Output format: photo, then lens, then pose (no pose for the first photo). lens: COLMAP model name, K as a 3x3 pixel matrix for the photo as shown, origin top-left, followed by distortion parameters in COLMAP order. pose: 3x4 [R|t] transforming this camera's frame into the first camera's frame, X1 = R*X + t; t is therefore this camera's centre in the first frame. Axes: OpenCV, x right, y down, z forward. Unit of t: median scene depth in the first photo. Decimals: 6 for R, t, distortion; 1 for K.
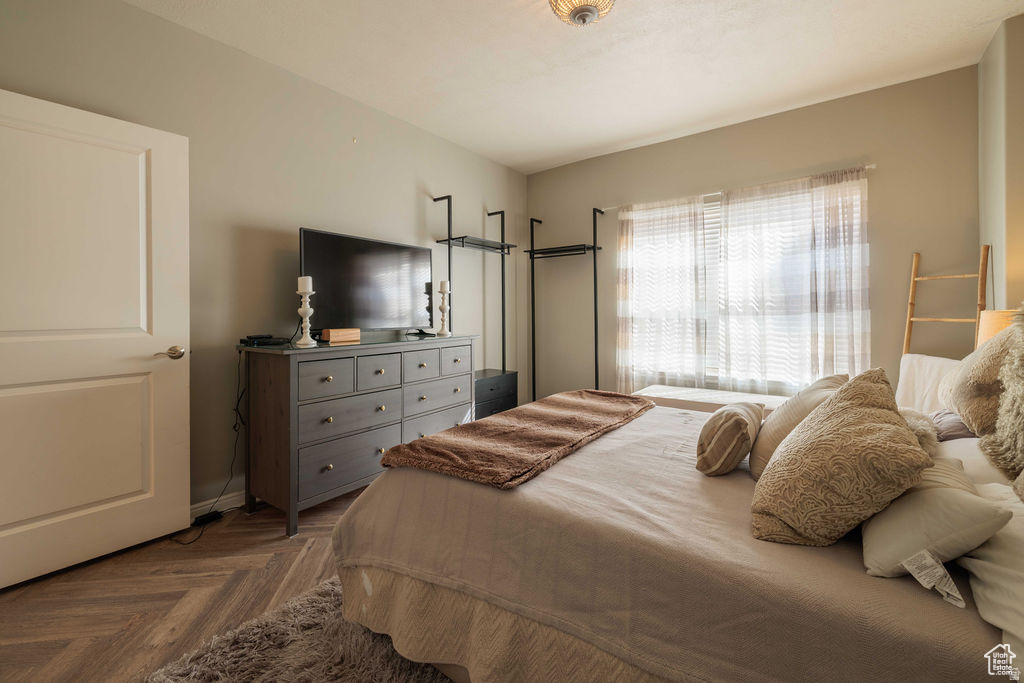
lens RADIAL K [[438.3, 0, 502.9], [0, 438.3, 311.7], [0, 0, 1]] dist [-0.001669, 0.000085]
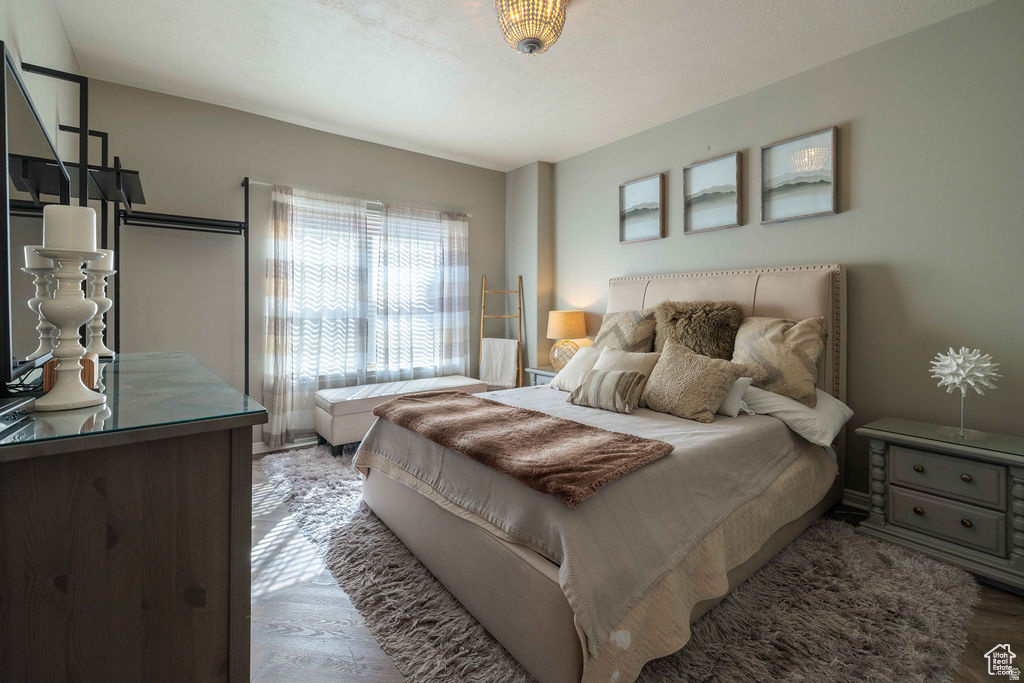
lens RADIAL K [[438.3, 0, 501.7], [0, 438.3, 311.1], [0, 0, 1]] dist [-0.001669, 0.000085]
pose [[0.261723, 0.002183, 0.965141, -0.481161], [-0.003875, 0.999992, -0.001211, -0.000632], [-0.965135, -0.003423, 0.261729, 0.412764]]
